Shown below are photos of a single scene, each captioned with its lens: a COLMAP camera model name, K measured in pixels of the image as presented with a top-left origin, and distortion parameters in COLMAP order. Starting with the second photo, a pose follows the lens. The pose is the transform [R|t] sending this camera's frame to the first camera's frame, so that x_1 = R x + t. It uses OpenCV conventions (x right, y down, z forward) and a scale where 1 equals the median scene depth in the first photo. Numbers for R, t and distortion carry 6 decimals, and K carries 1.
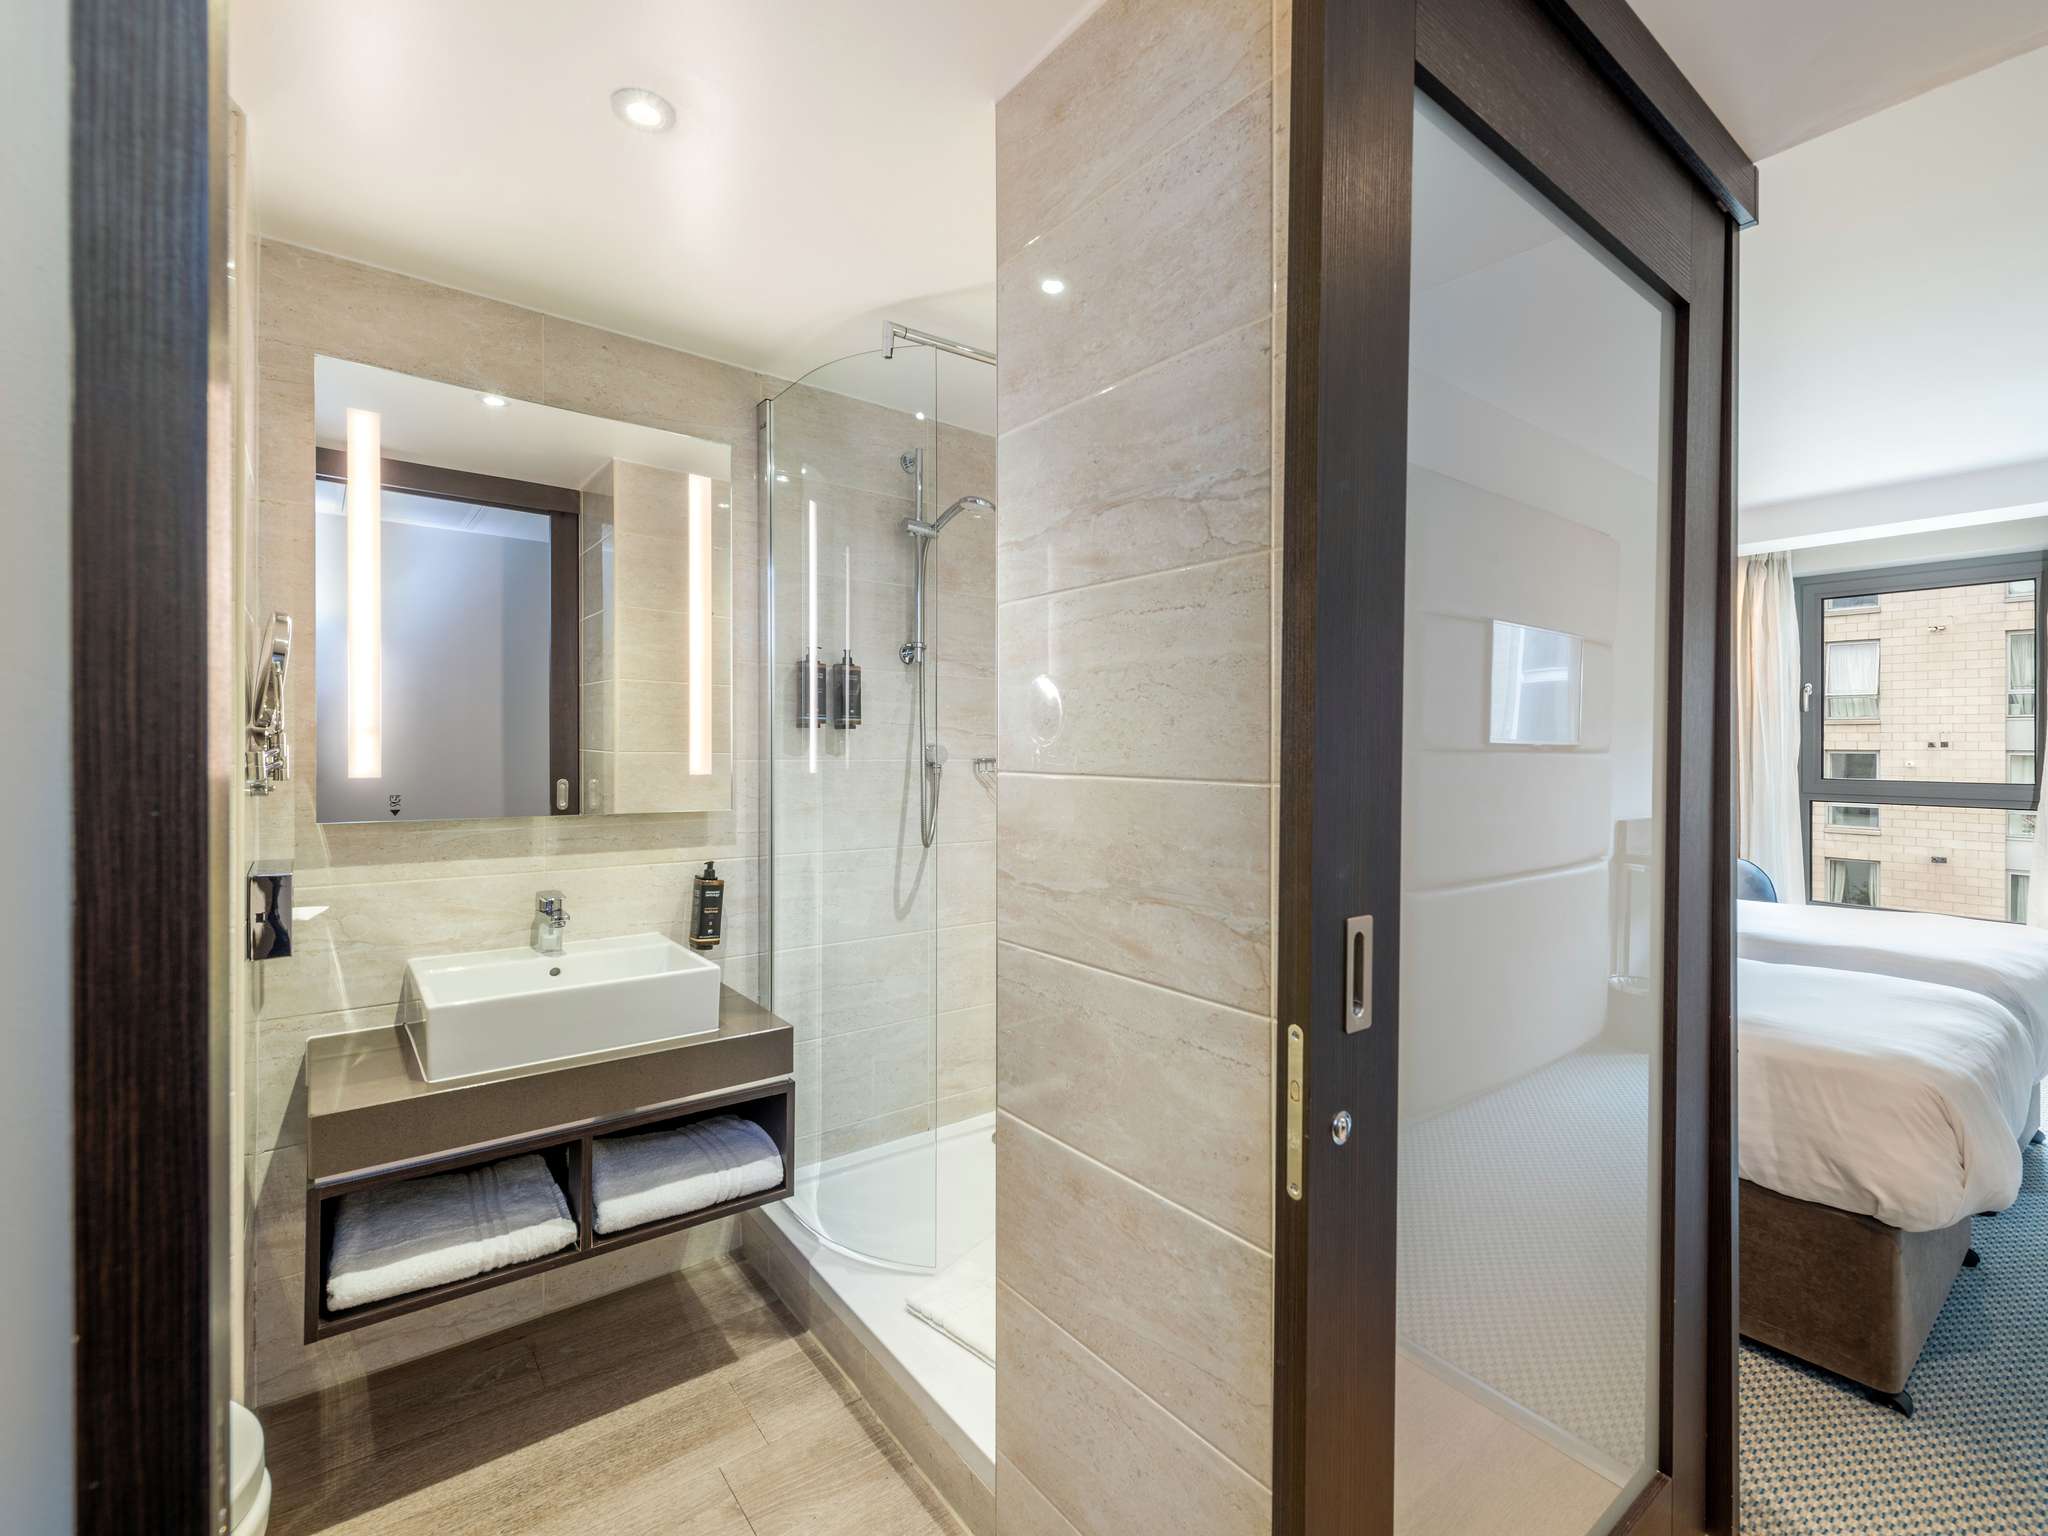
lens RADIAL K [[916.5, 0, 1026.7], [0, 916.5, 734.0], [0, 0, 1]] dist [0.001444, 0.000239]
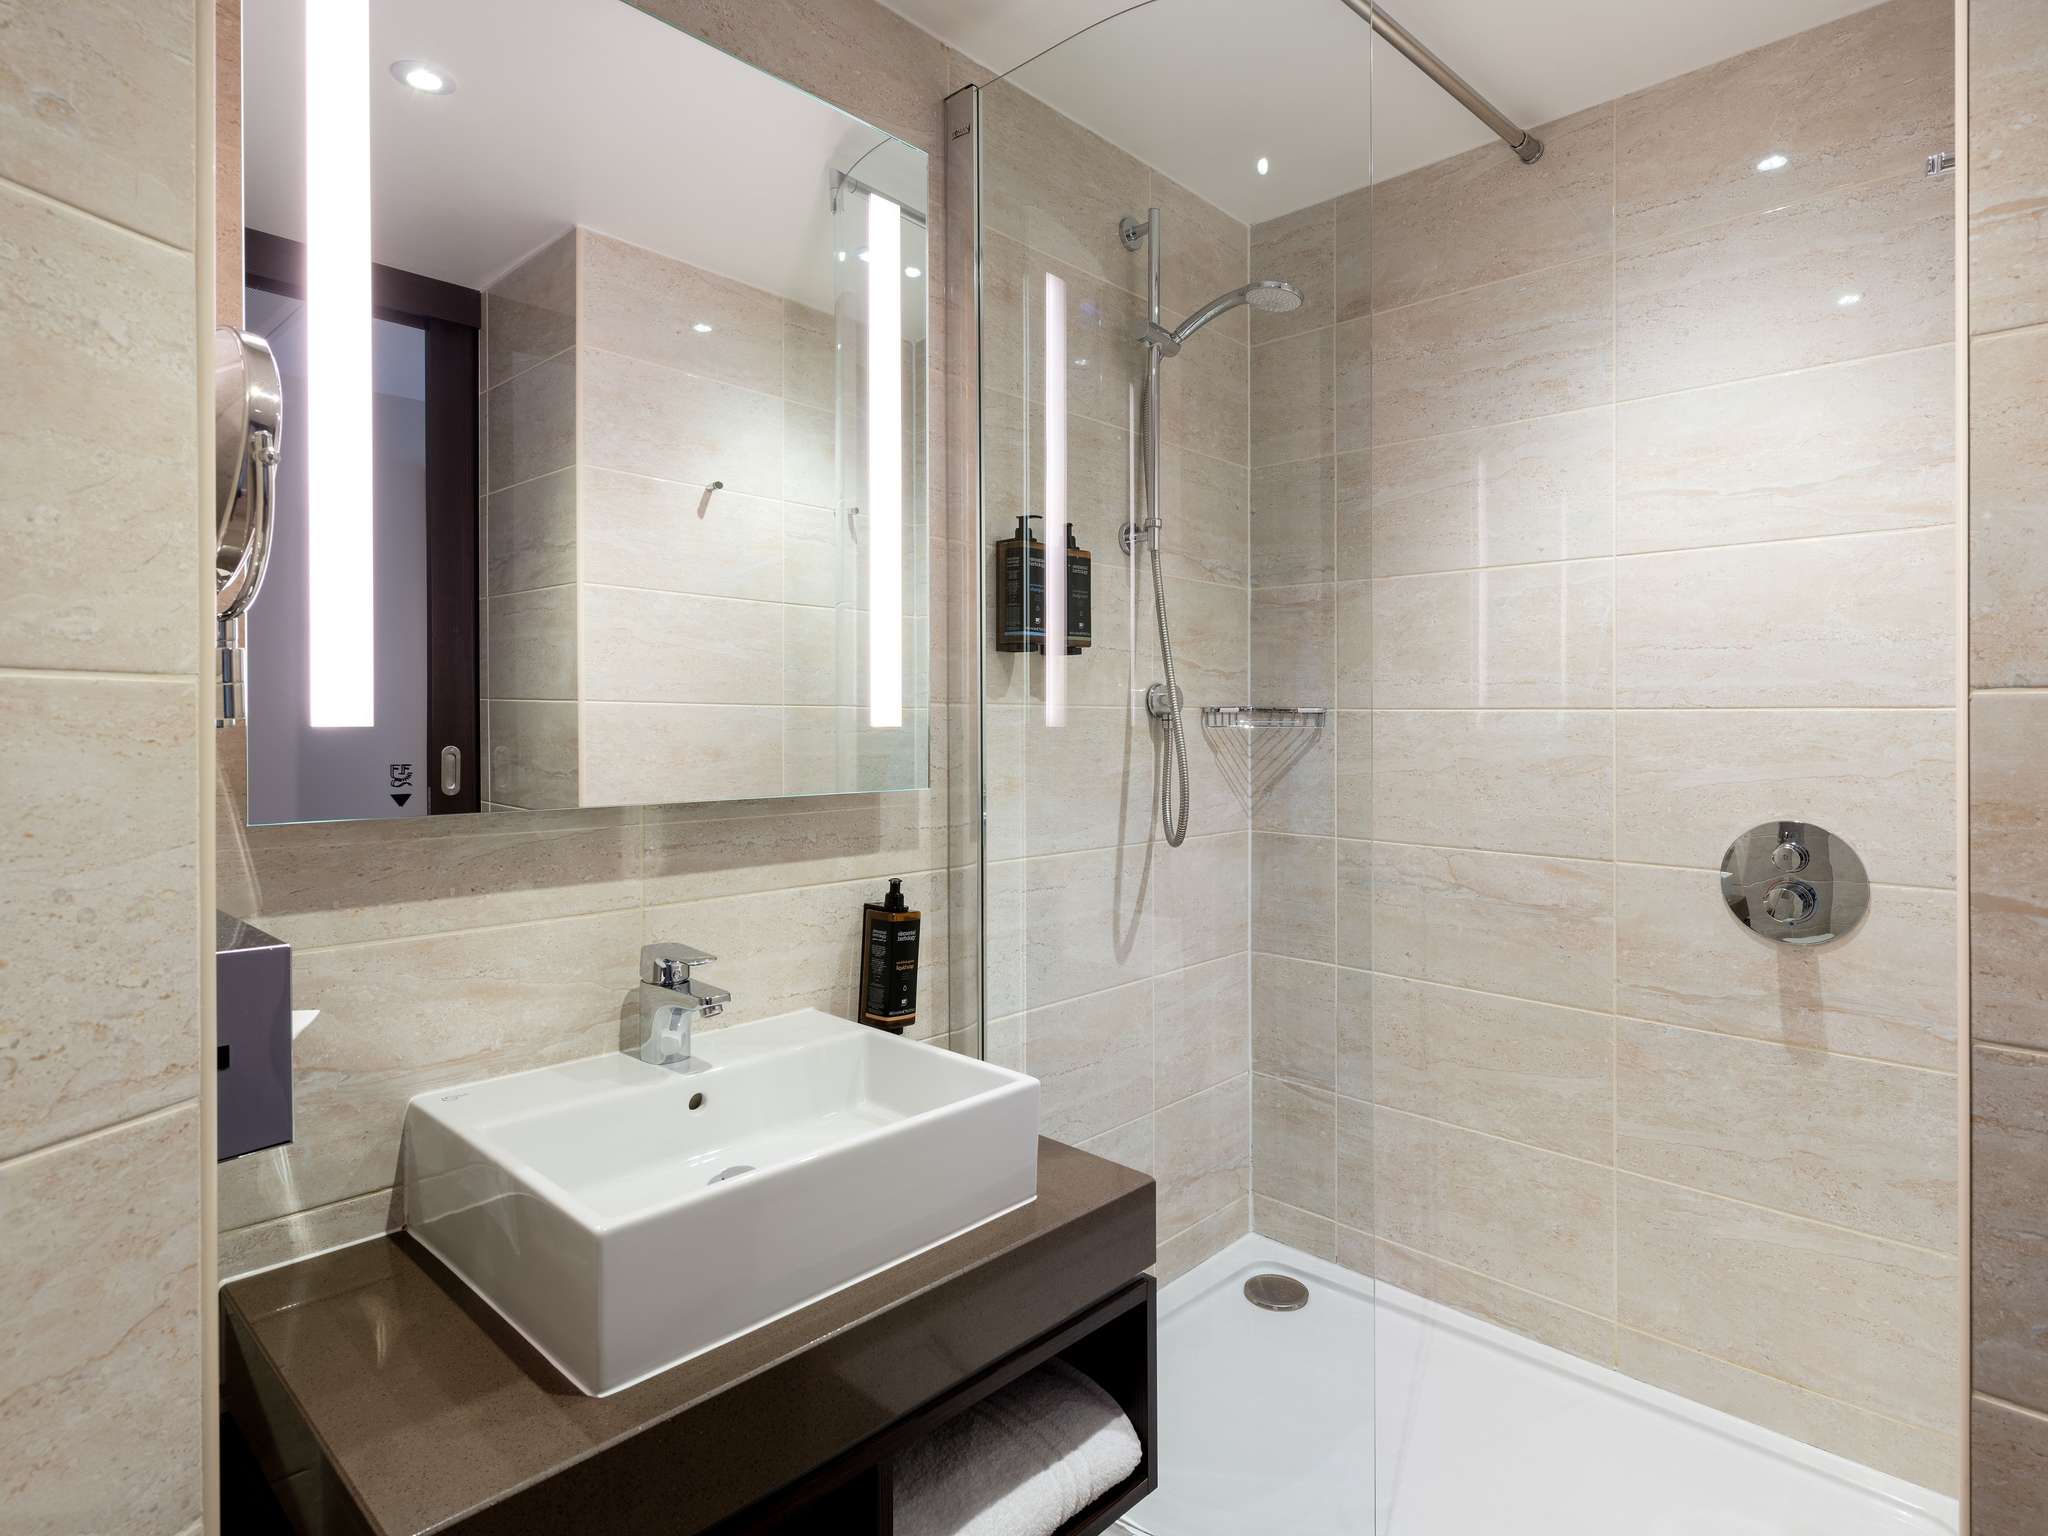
lens RADIAL K [[1110.0, 0, 1020.1], [0, 1110.0, 703.6], [0, 0, 1]] dist [0.004149, 0.000530]
pose [[0.989828, -0.002927, 0.142240, -0.367980], [0.002677, 0.999995, 0.001948, 0.028288], [-0.142245, -0.001547, 0.989830, 0.305009]]
